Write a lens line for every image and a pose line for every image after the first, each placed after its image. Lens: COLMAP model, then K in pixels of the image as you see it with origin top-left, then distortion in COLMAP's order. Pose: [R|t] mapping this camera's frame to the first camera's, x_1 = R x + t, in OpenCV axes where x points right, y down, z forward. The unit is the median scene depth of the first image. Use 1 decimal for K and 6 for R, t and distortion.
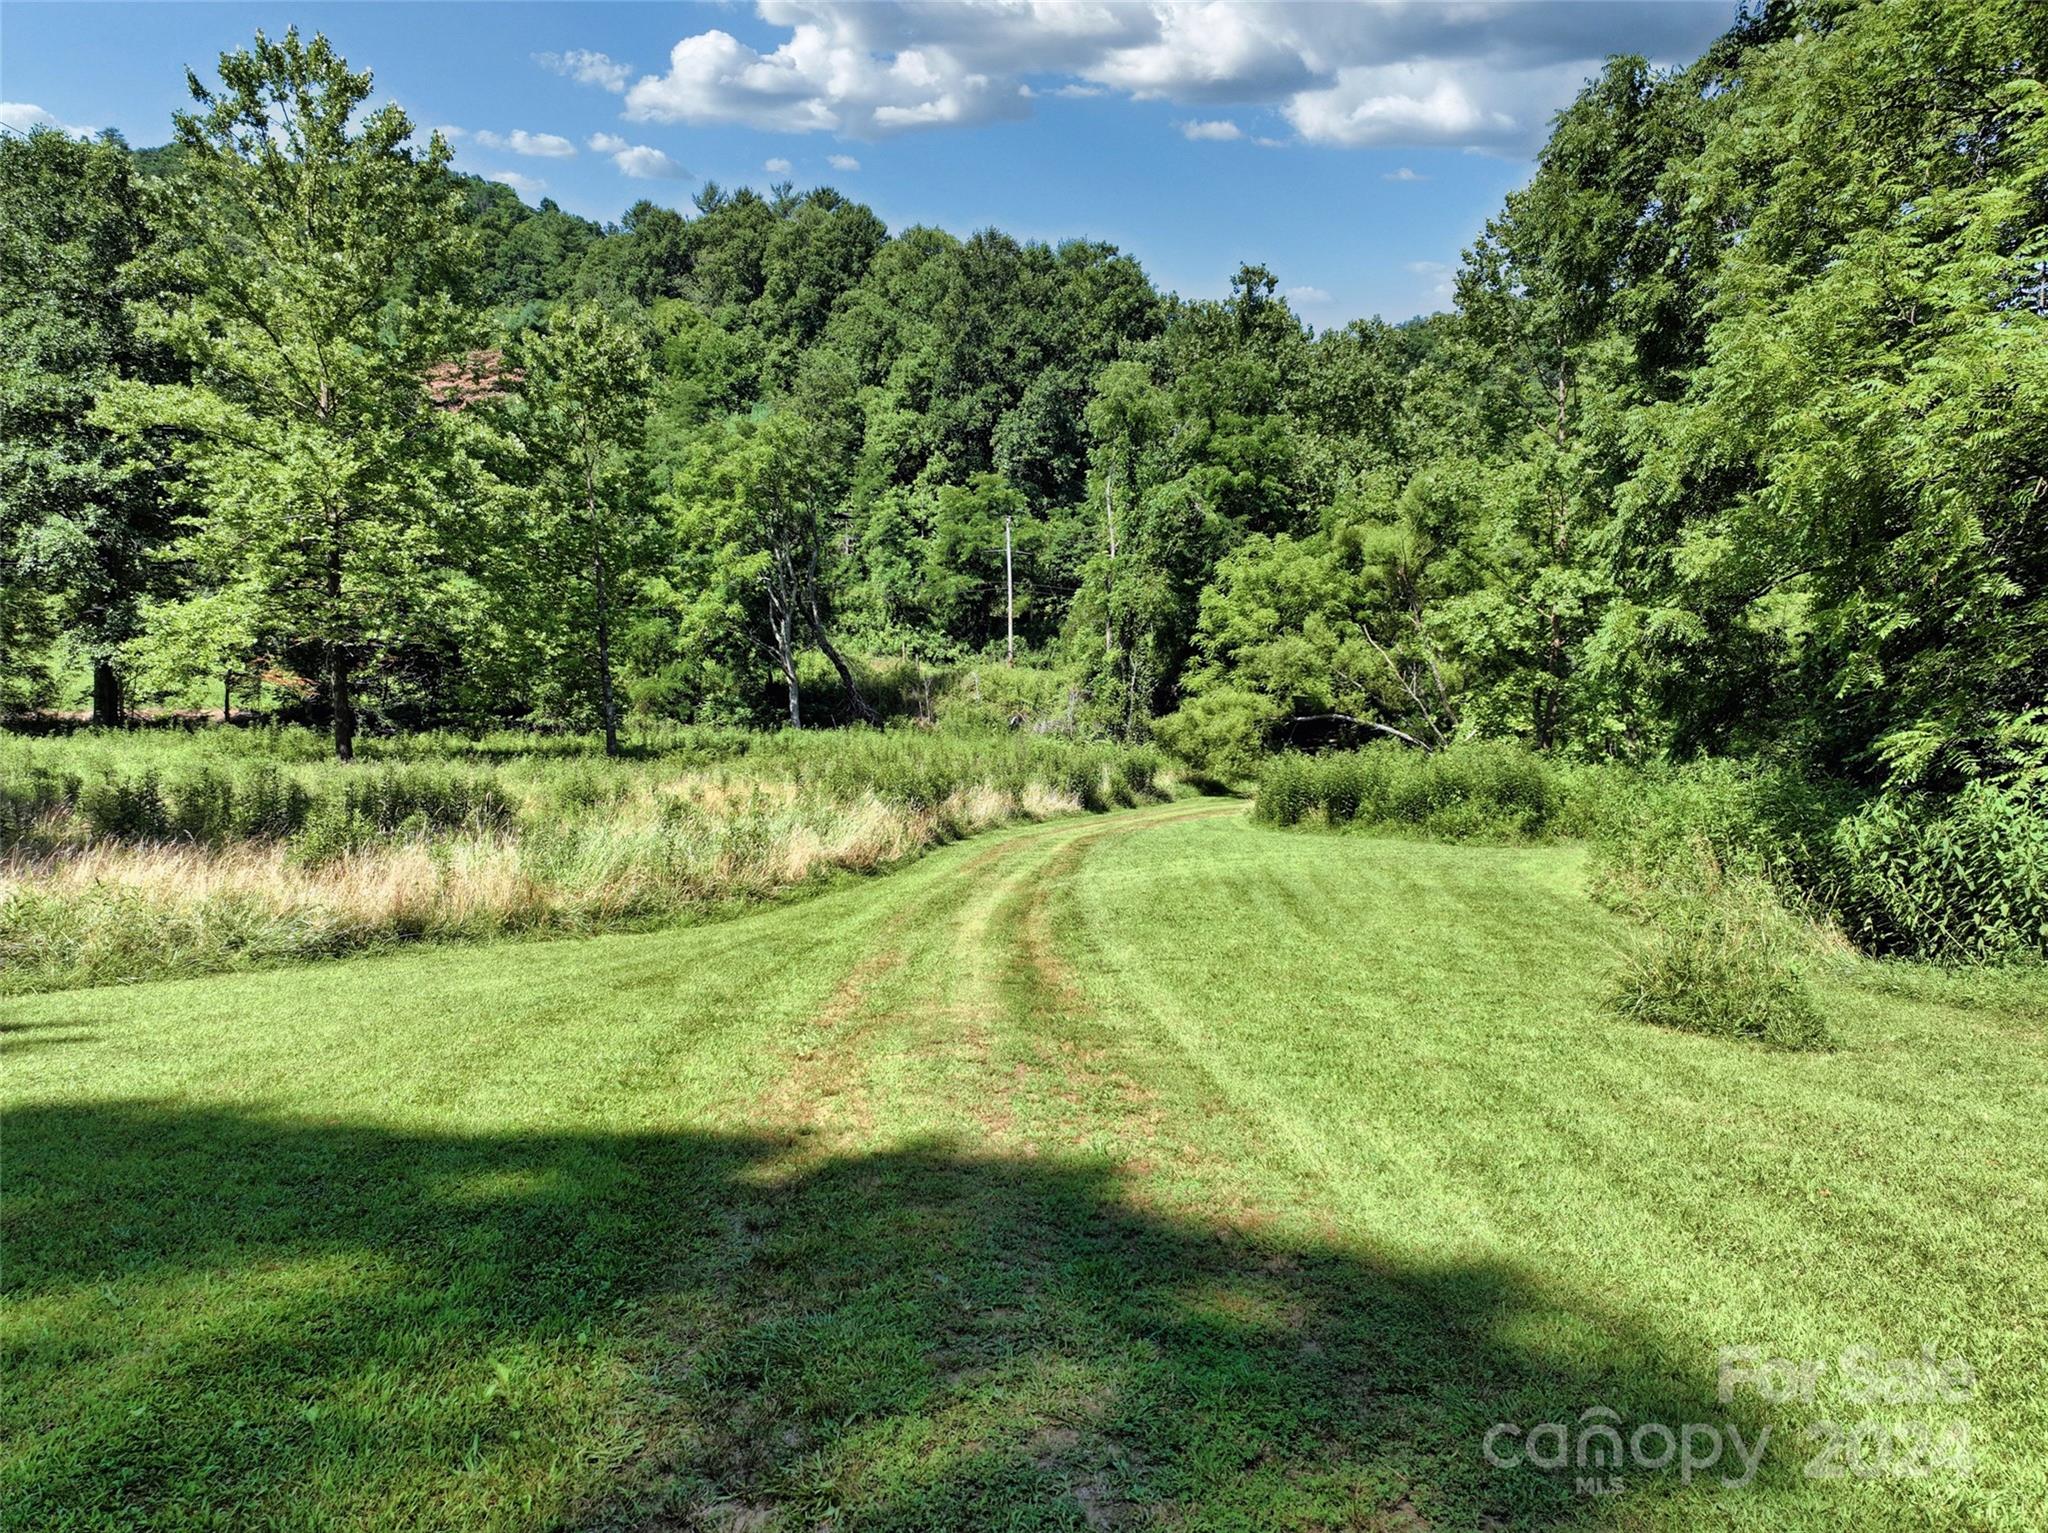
lens RADIAL K [[1454.6, 0, 1020.9], [0, 1454.6, 760.4], [0, 0, 1]] dist [0.007628, 0.004638]
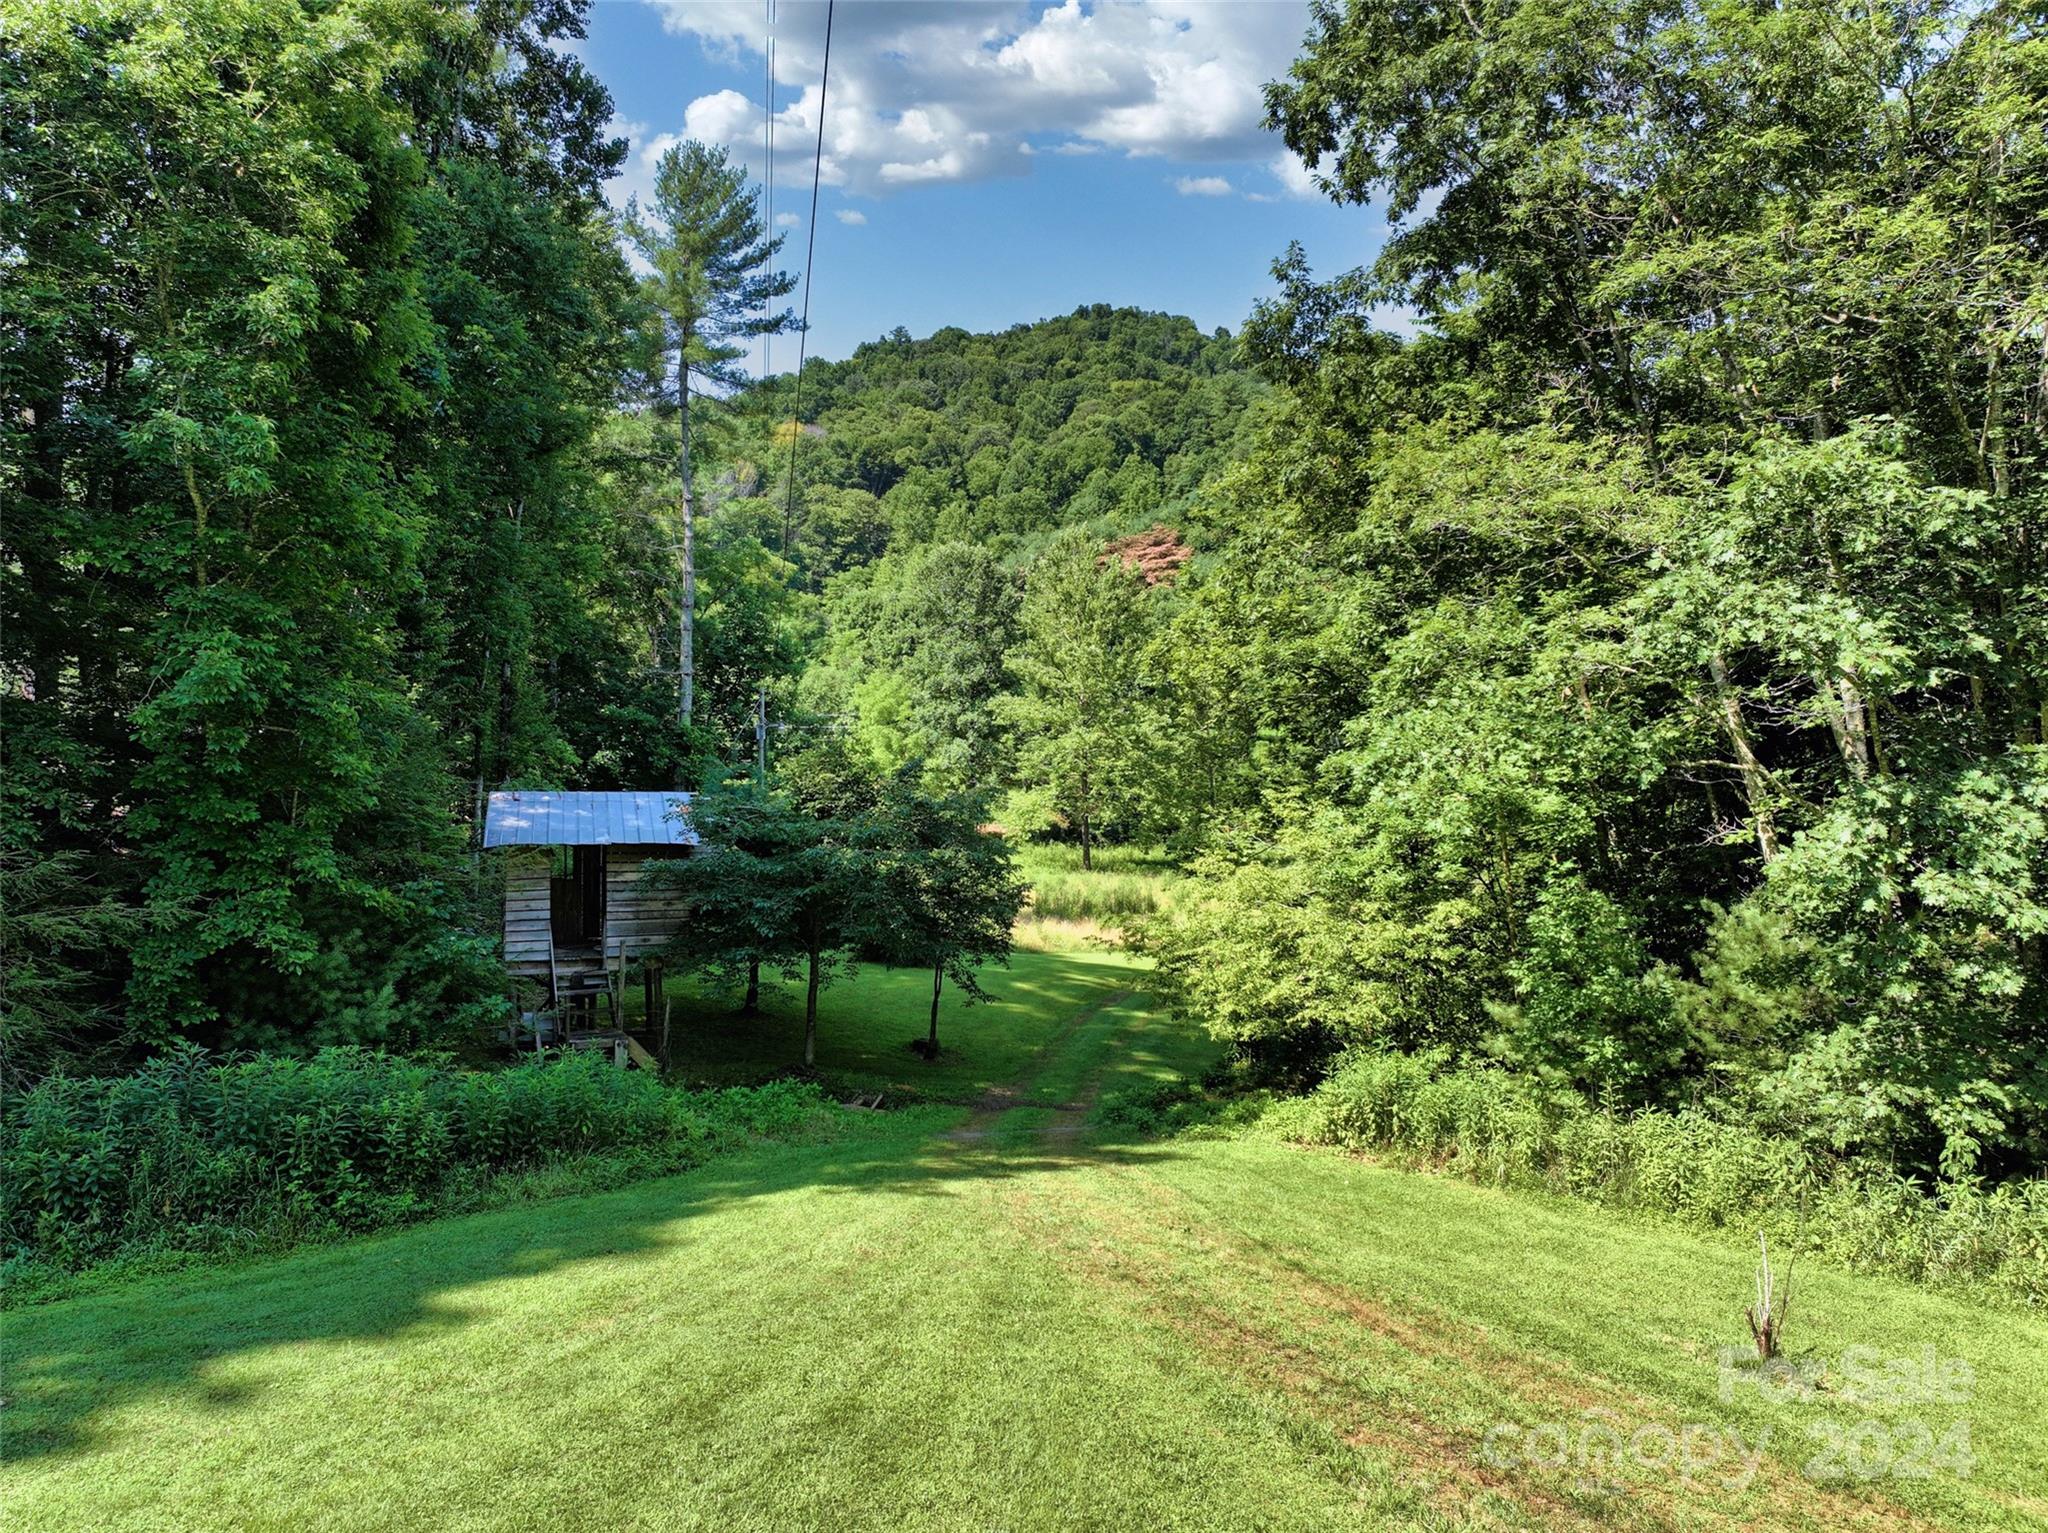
lens RADIAL K [[1454.6, 0, 1020.9], [0, 1454.6, 760.4], [0, 0, 1]] dist [0.007628, 0.004638]
pose [[0.901125, 0.008798, -0.433470, 0.284026], [-0.024579, 0.999223, -0.030815, -0.071486], [0.432862, 0.038422, 0.900641, -0.745141]]
